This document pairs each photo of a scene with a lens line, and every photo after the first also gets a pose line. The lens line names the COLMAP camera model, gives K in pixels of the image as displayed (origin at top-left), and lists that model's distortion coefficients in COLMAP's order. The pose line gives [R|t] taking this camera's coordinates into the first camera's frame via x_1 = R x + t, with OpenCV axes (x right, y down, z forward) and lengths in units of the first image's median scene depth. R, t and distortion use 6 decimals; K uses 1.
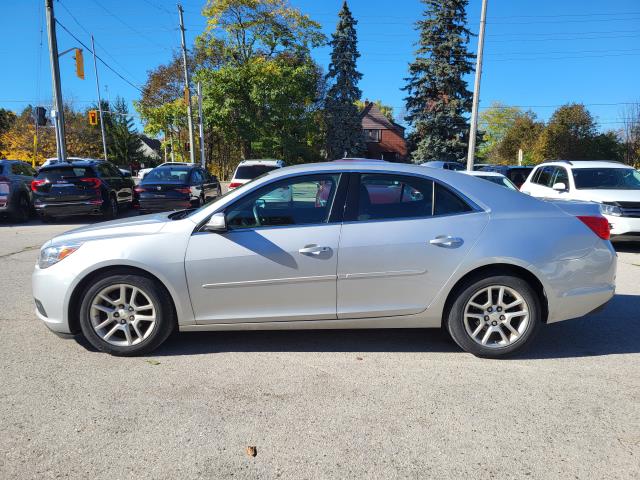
lens RADIAL K [[474.6, 0, 320.0], [0, 474.6, 240.0], [0, 0, 1]] dist [0.076400, -0.066086]
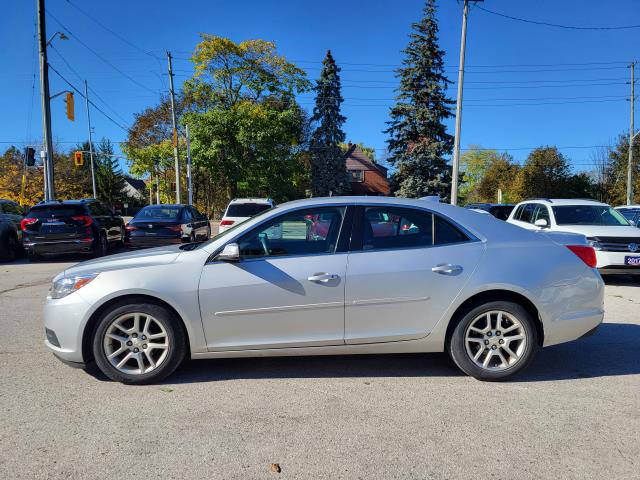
lens RADIAL K [[474.6, 0, 320.0], [0, 474.6, 240.0], [0, 0, 1]] dist [0.076400, -0.066086]
pose [[0.999354, -0.003855, 0.035732, -0.015389], [0.006792, 0.996573, -0.082438, 0.006665], [-0.035292, 0.082628, 0.995955, -0.015306]]
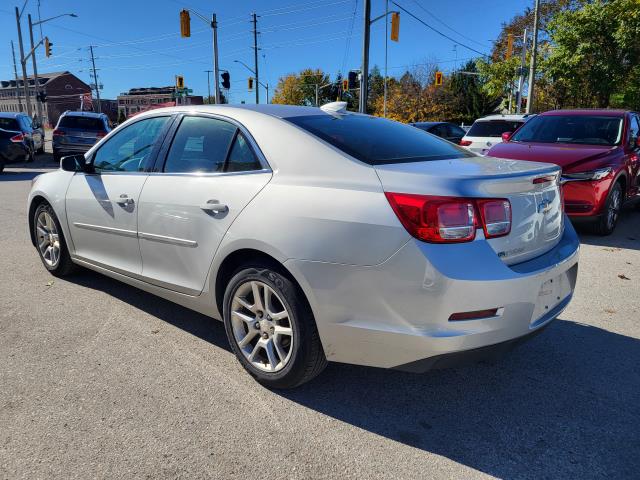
lens RADIAL K [[474.6, 0, 320.0], [0, 474.6, 240.0], [0, 0, 1]] dist [0.076400, -0.066086]
pose [[0.740002, 0.159057, -0.653527, 0.241006], [-0.107593, 0.987117, 0.118418, -0.014915], [0.663943, -0.017314, 0.747583, 0.152916]]
